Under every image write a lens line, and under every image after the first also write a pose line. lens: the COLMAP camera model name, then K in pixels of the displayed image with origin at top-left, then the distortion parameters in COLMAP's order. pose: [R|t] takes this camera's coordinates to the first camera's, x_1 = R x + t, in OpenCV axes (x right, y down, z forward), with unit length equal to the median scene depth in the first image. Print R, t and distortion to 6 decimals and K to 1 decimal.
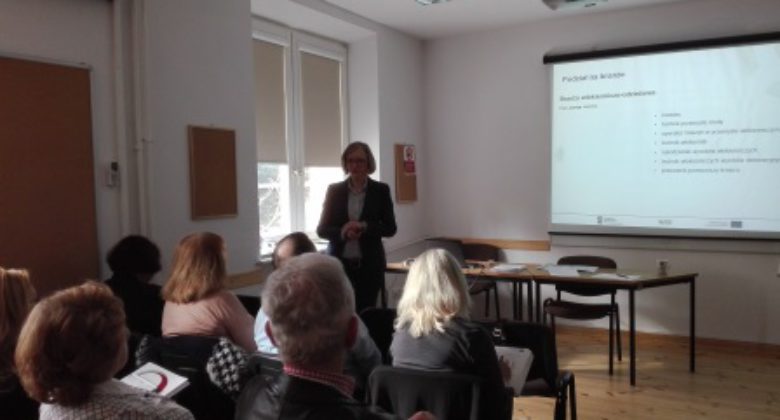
lens RADIAL K [[671.2, 0, 390.0], [0, 671.2, 210.0], [0, 0, 1]] dist [0.096156, -0.127500]
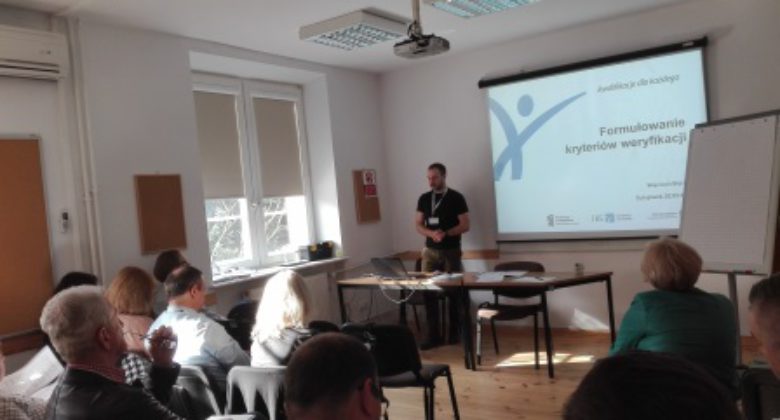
lens RADIAL K [[671.2, 0, 390.0], [0, 671.2, 210.0], [0, 0, 1]] dist [0.096156, -0.127500]
pose [[0.993234, -0.070966, -0.091919, 0.204142], [0.069239, 0.997361, -0.021856, -0.006467], [0.093228, 0.015344, 0.995527, -0.112047]]
